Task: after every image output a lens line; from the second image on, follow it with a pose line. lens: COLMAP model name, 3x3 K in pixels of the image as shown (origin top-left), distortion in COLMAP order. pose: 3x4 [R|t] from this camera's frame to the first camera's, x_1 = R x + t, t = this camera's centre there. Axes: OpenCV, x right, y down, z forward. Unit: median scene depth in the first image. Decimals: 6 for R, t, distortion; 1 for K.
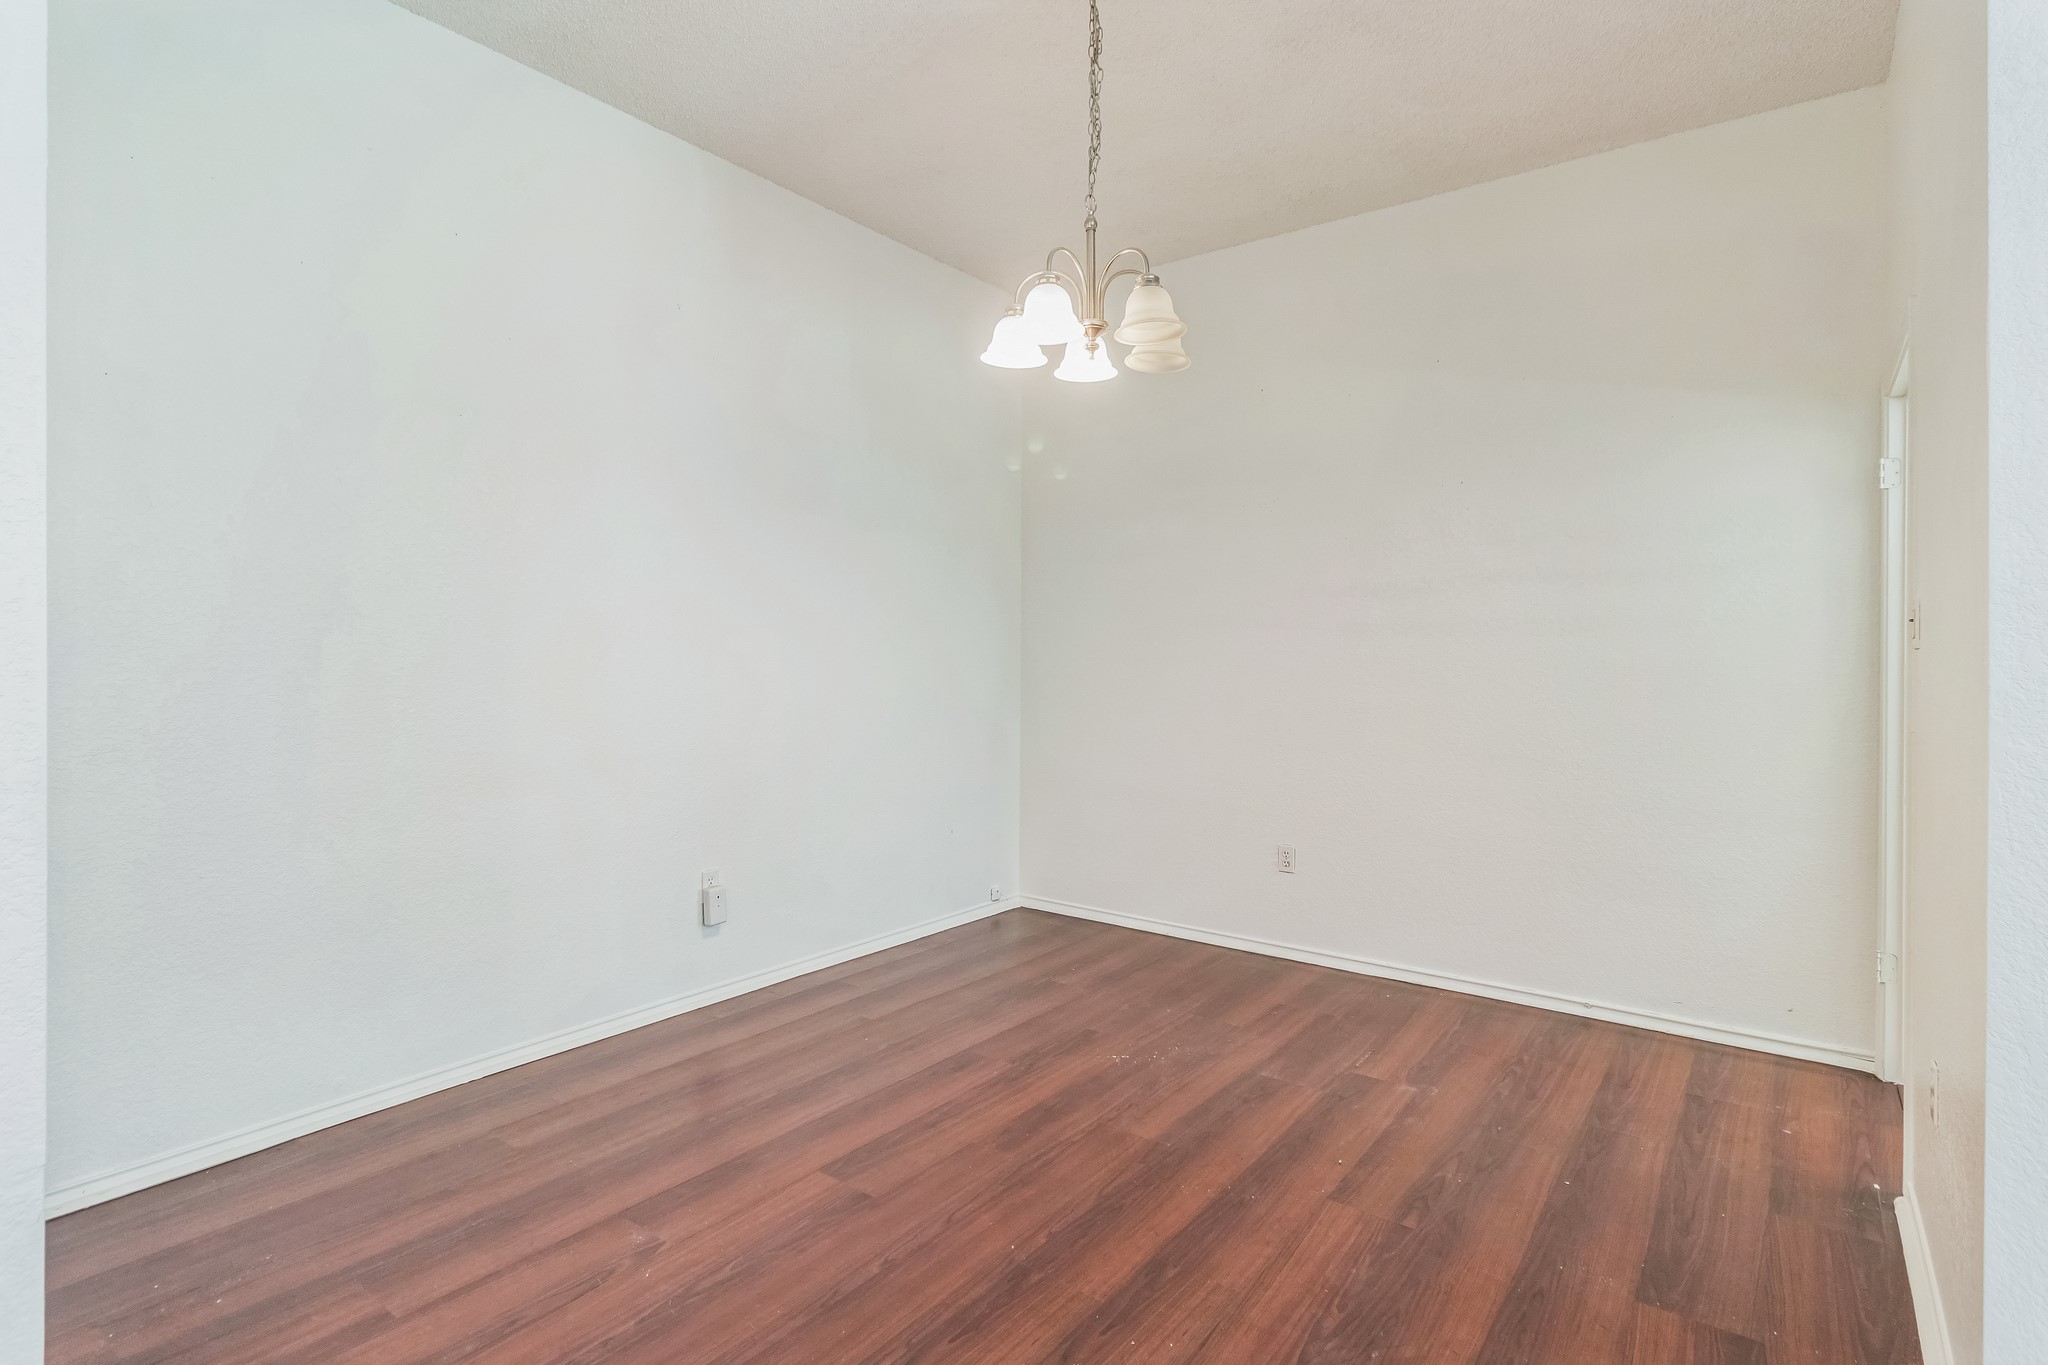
lens RADIAL K [[1037.1, 0, 1005.9], [0, 1037.1, 661.6], [0, 0, 1]] dist [0.000211, -0.000550]
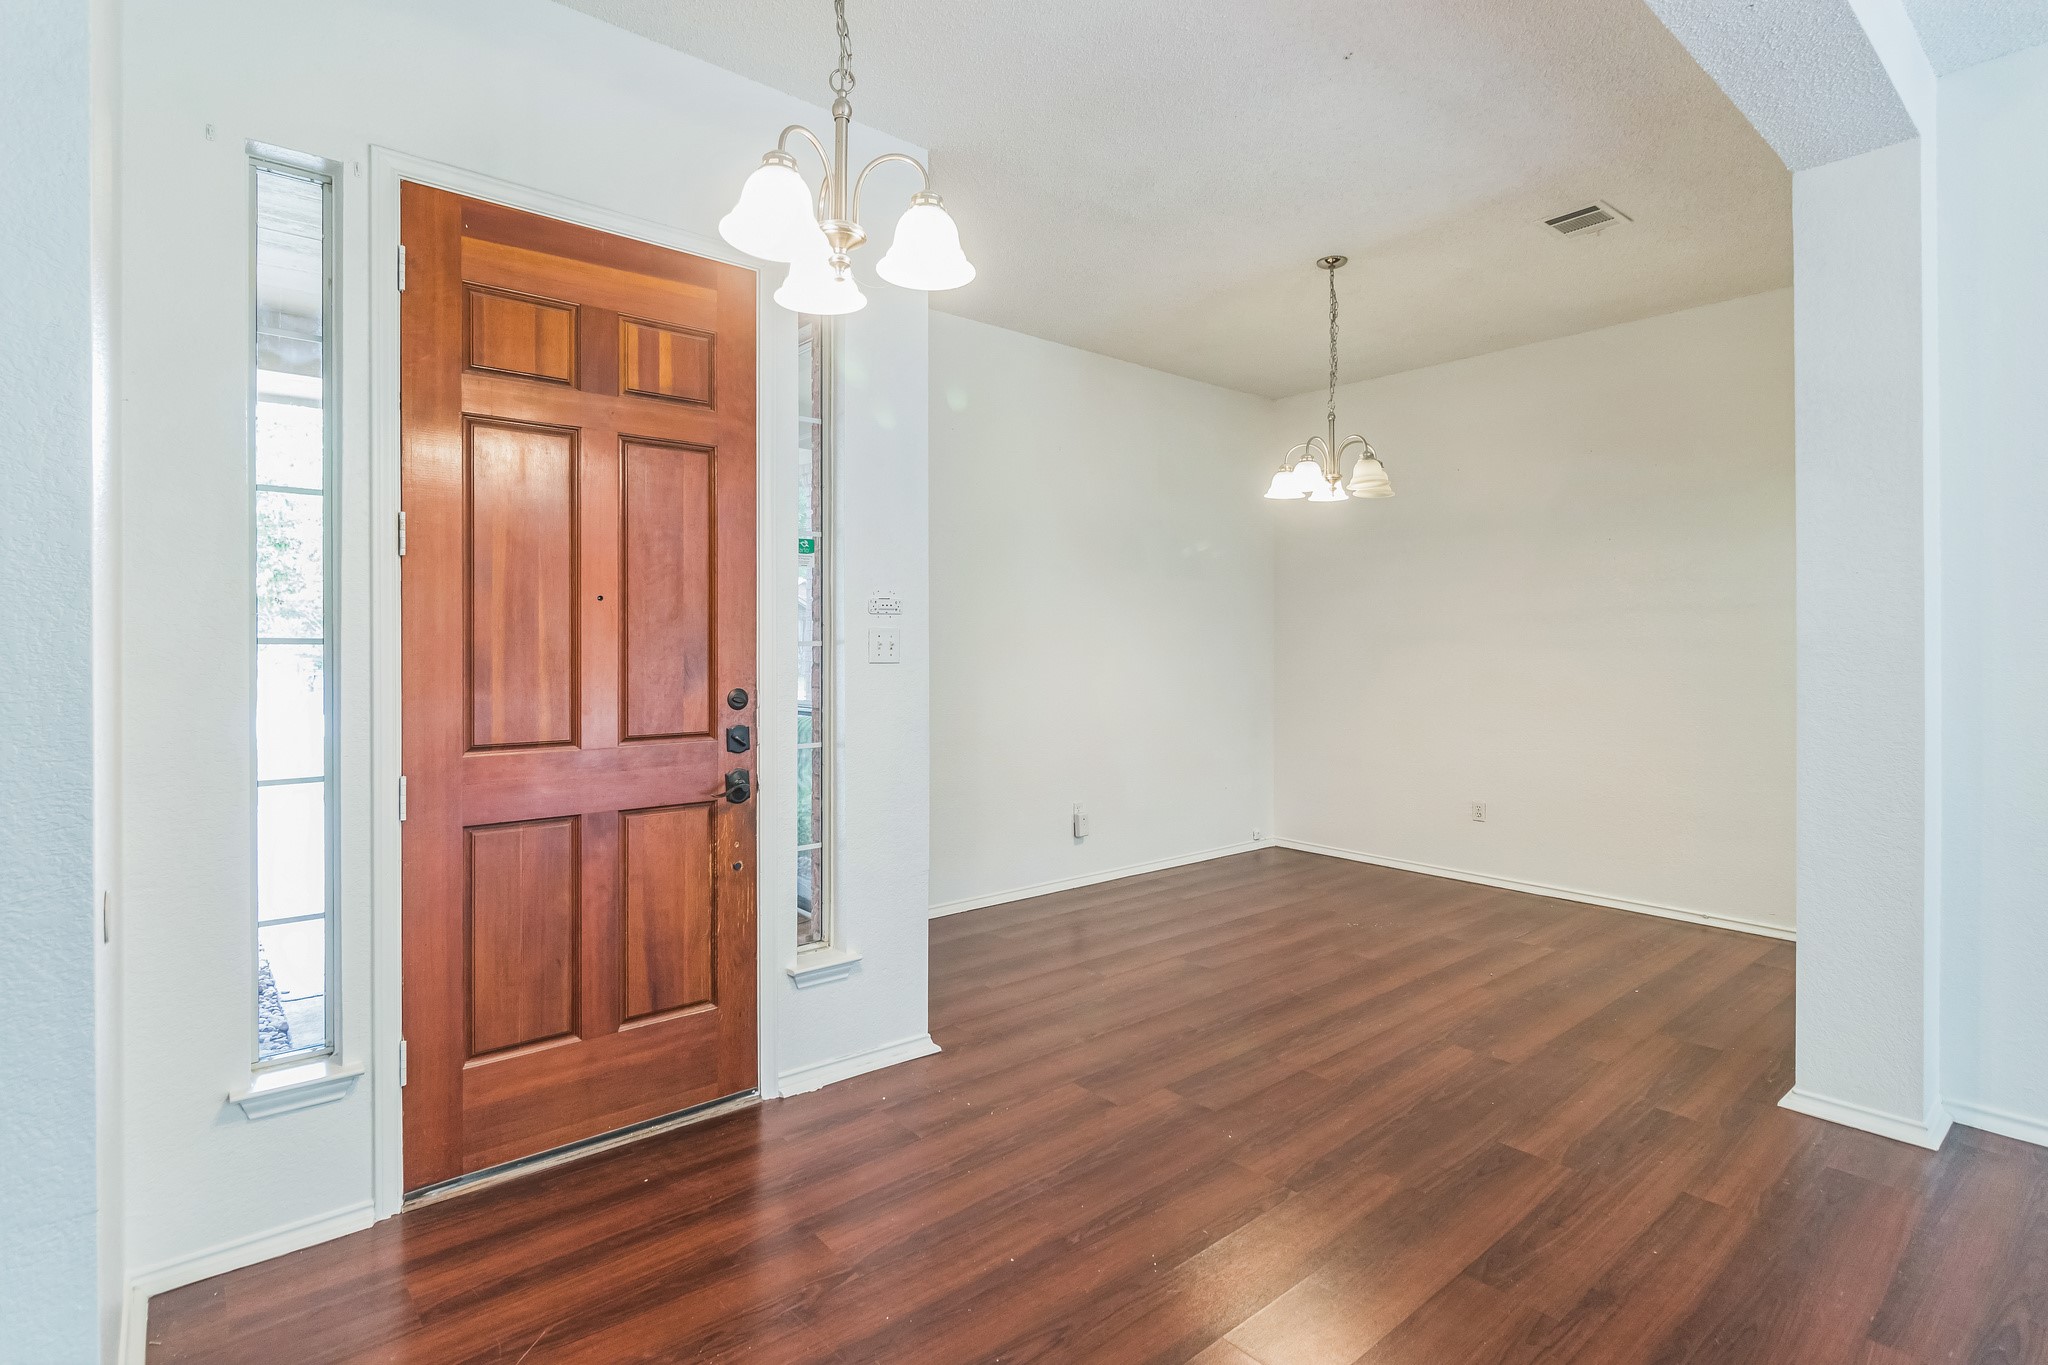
lens RADIAL K [[1008.5, 0, 1004.2], [0, 1008.5, 652.2], [0, 0, 1]] dist [-0.001682, -0.000281]
pose [[0.975684, -0.004927, -0.219127, -0.081689], [0.004555, 0.999987, -0.002203, -0.033683], [0.219135, 0.001152, 0.975694, -0.732063]]
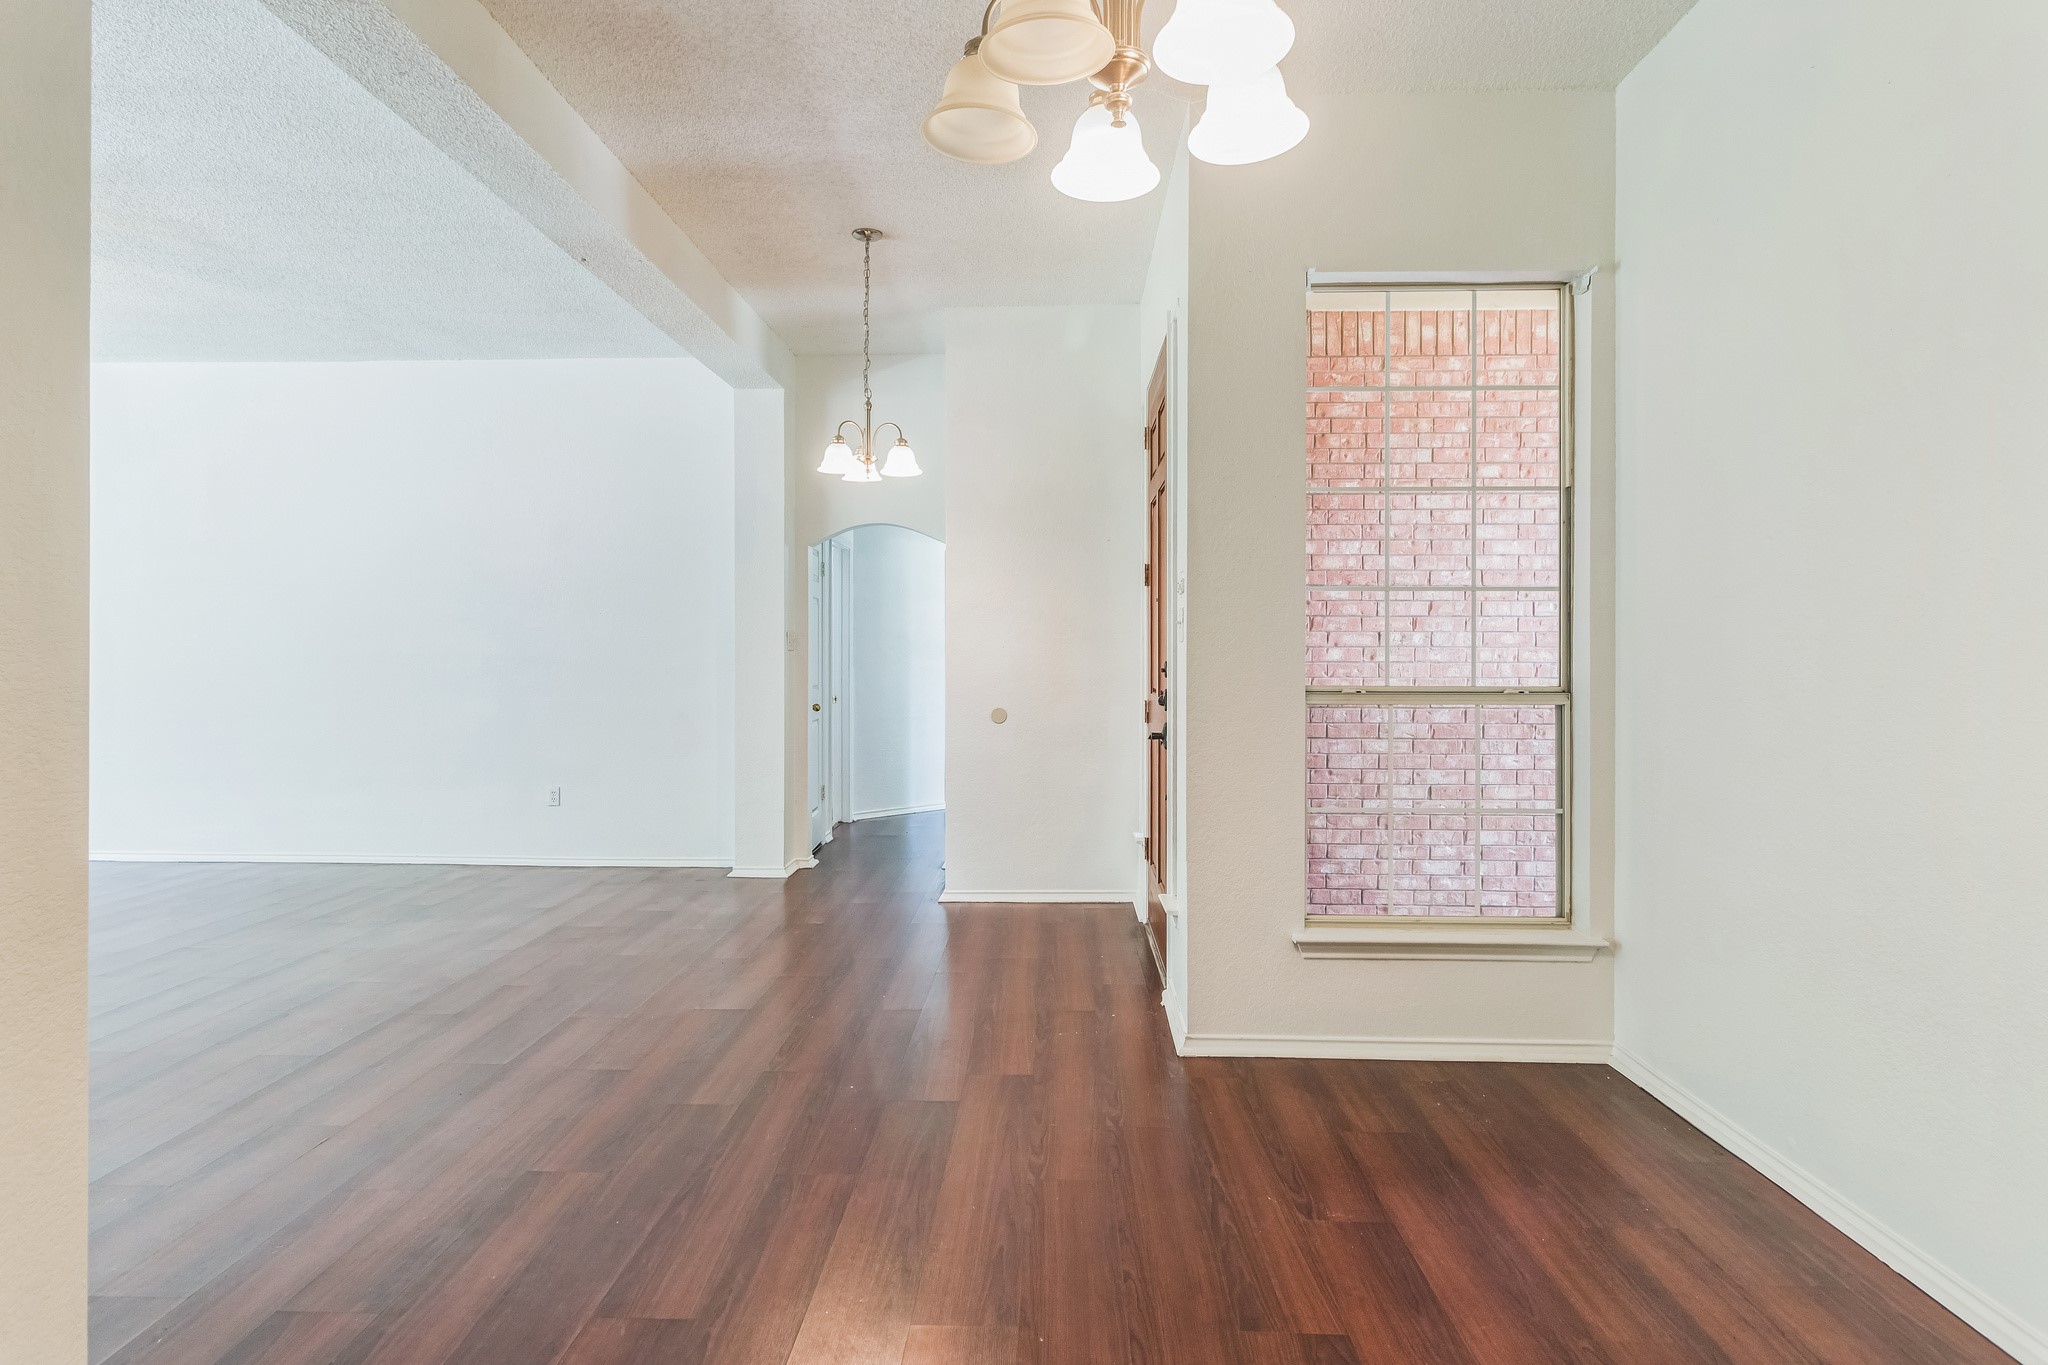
lens RADIAL K [[1037.1, 0, 1005.9], [0, 1037.1, 661.6], [0, 0, 1]] dist [0.000211, -0.000550]
pose [[-0.818668, -0.005448, -0.574242, 0.443043], [-0.011265, 0.999915, 0.006573, -0.006131], [0.574157, 0.011850, -0.818659, 1.405908]]
